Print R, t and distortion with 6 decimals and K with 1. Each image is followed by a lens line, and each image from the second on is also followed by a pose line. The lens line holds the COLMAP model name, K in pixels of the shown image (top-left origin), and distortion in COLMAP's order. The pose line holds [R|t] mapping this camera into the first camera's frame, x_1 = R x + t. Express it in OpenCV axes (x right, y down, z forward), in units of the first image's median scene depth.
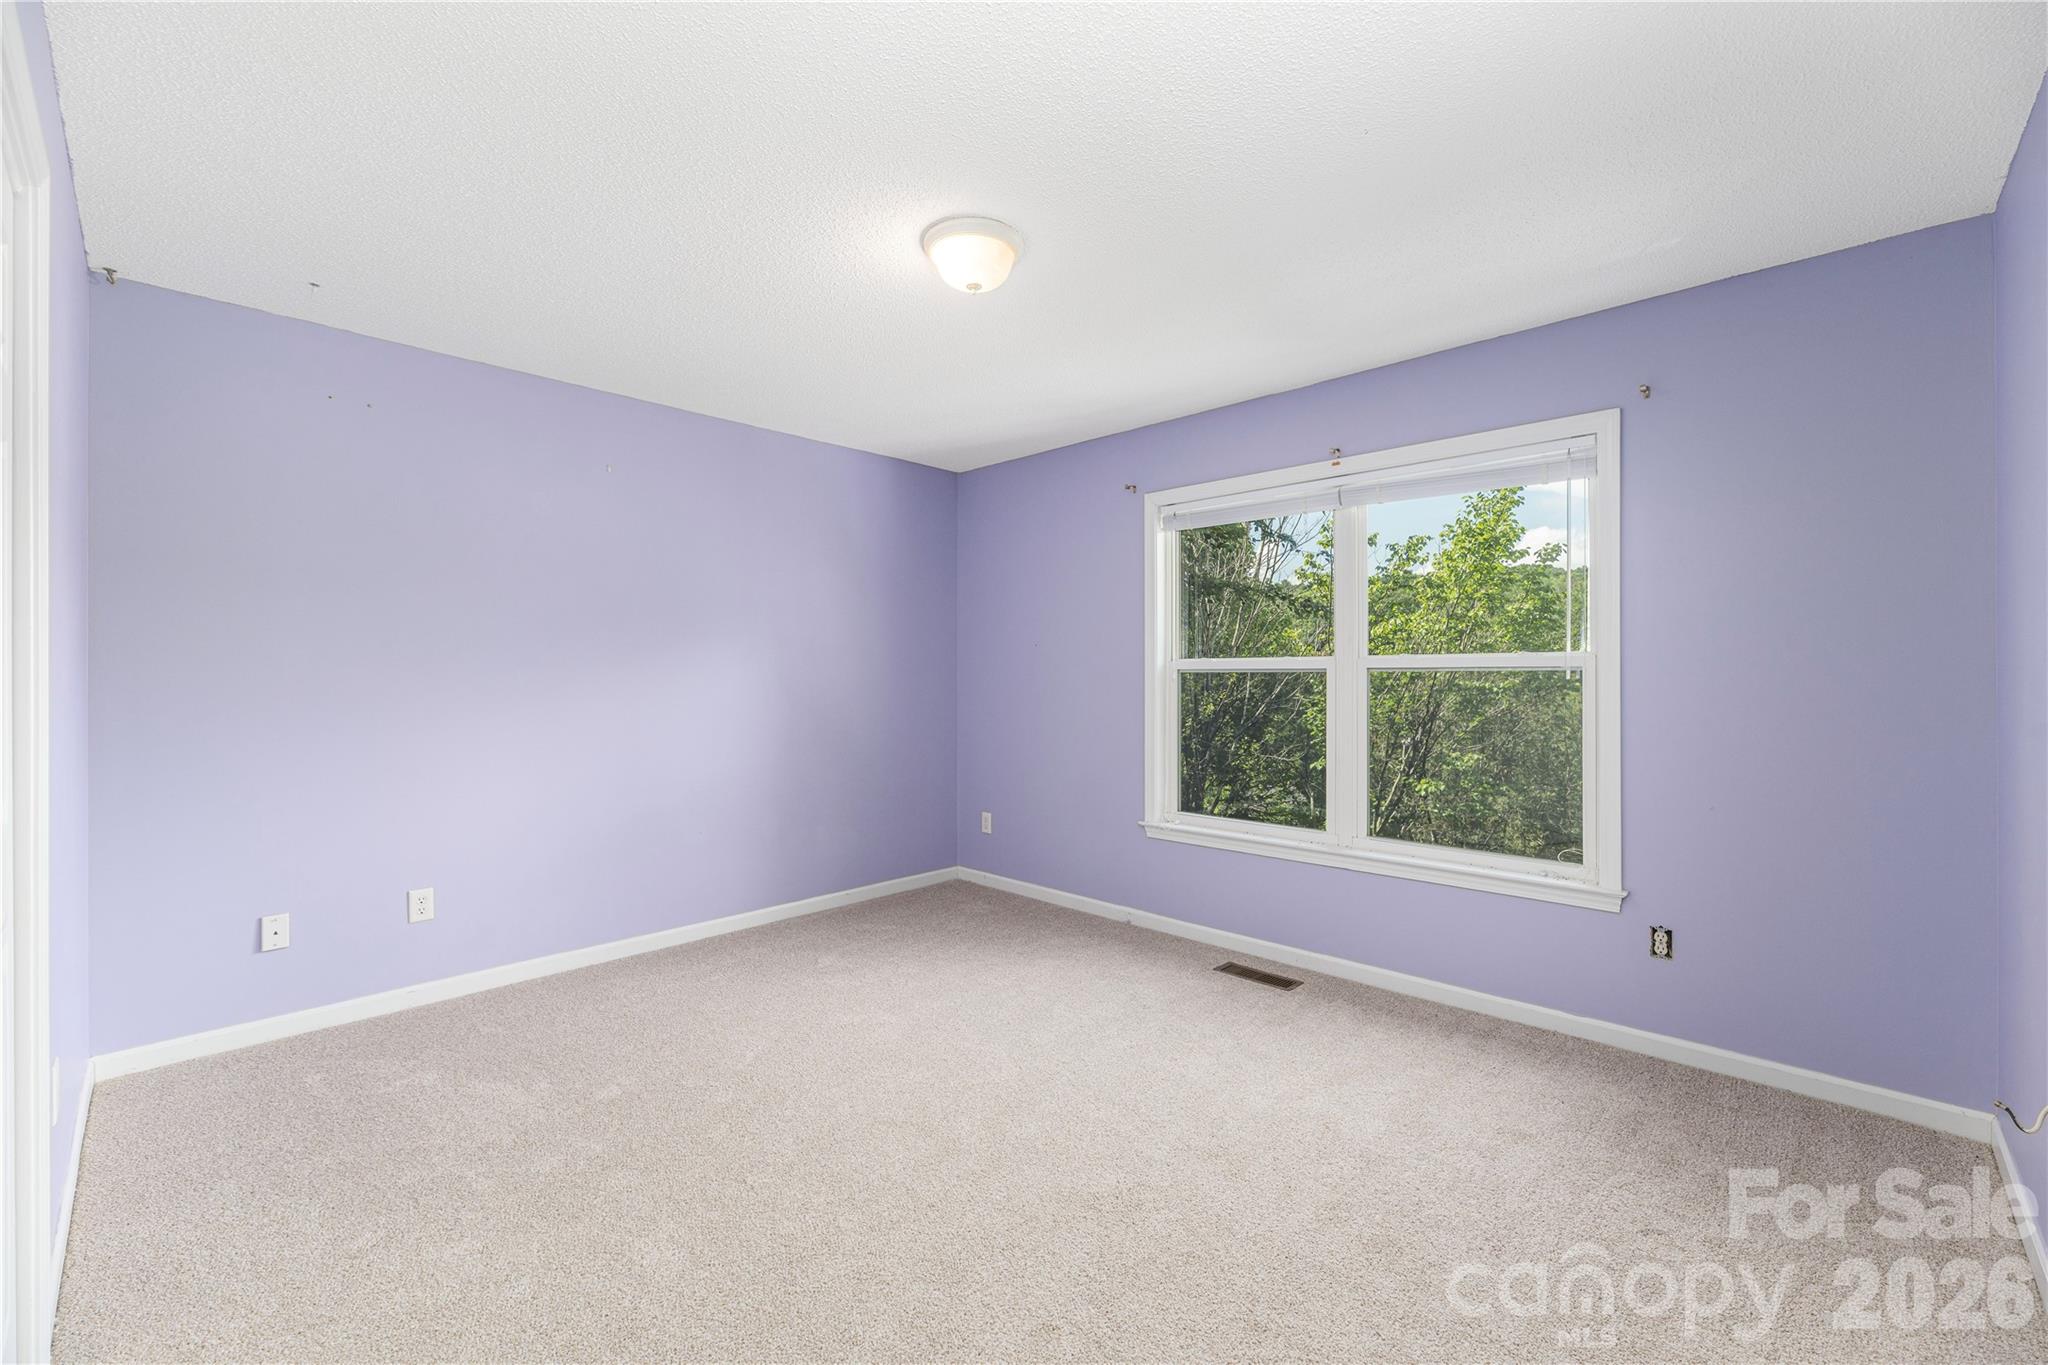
lens RADIAL K [[829.7, 0, 1025.1], [0, 829.7, 684.9], [0, 0, 1]] dist [-0.000140, -0.000037]
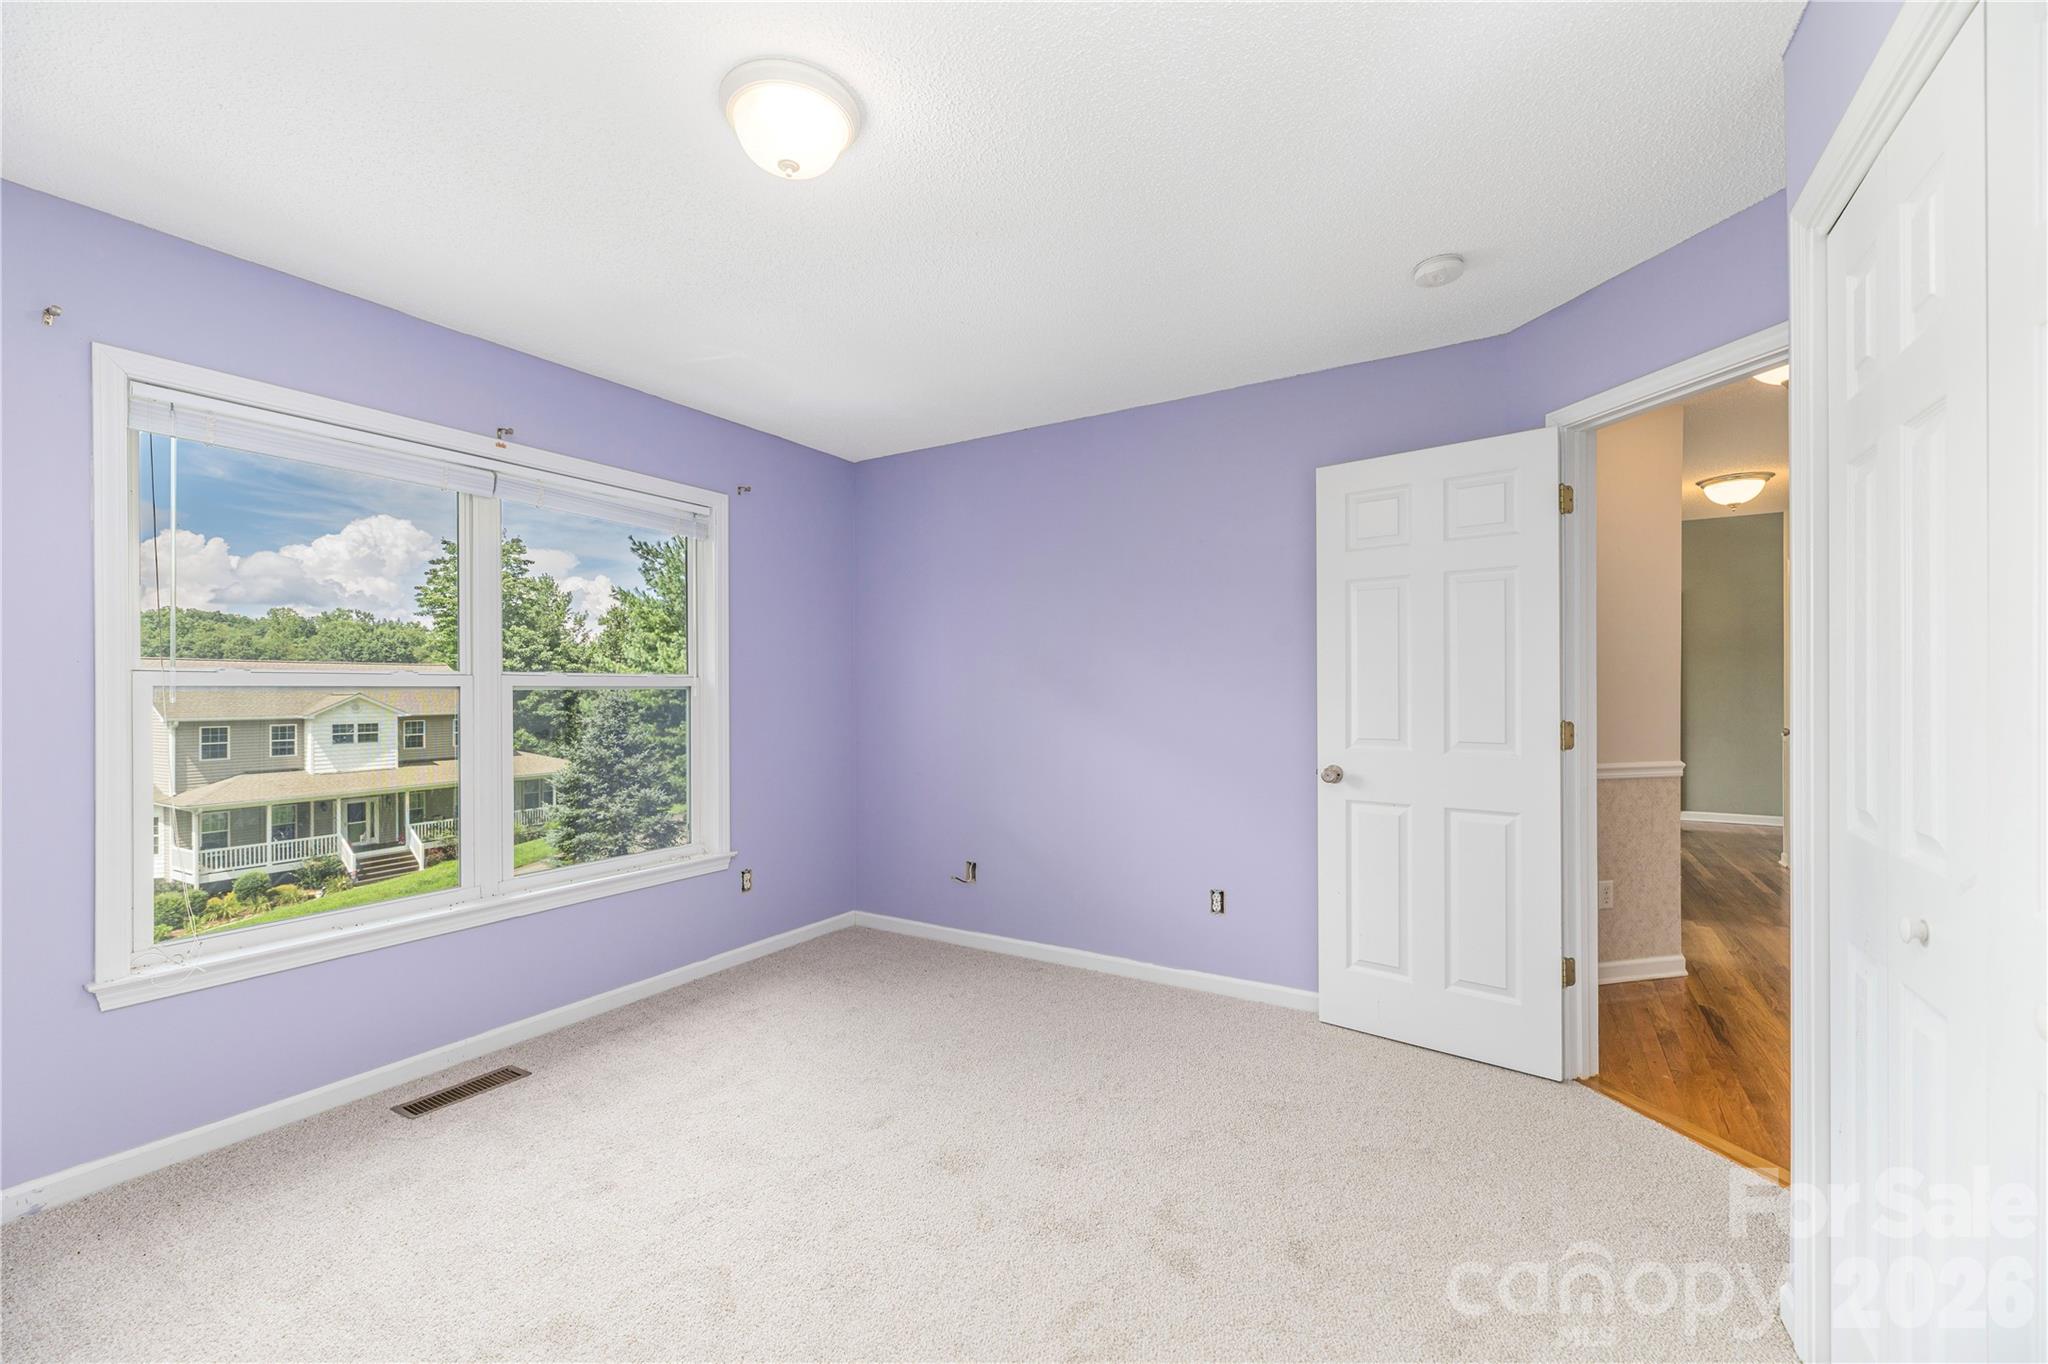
lens RADIAL K [[829.7, 0, 1025.1], [0, 829.7, 684.4], [0, 0, 1]] dist [-0.000140, -0.000037]
pose [[-0.253432, 0.008581, 0.967315, -0.639052], [-0.000624, 0.999959, -0.009034, -0.014544], [-0.967353, -0.002893, -0.253416, 0.762827]]
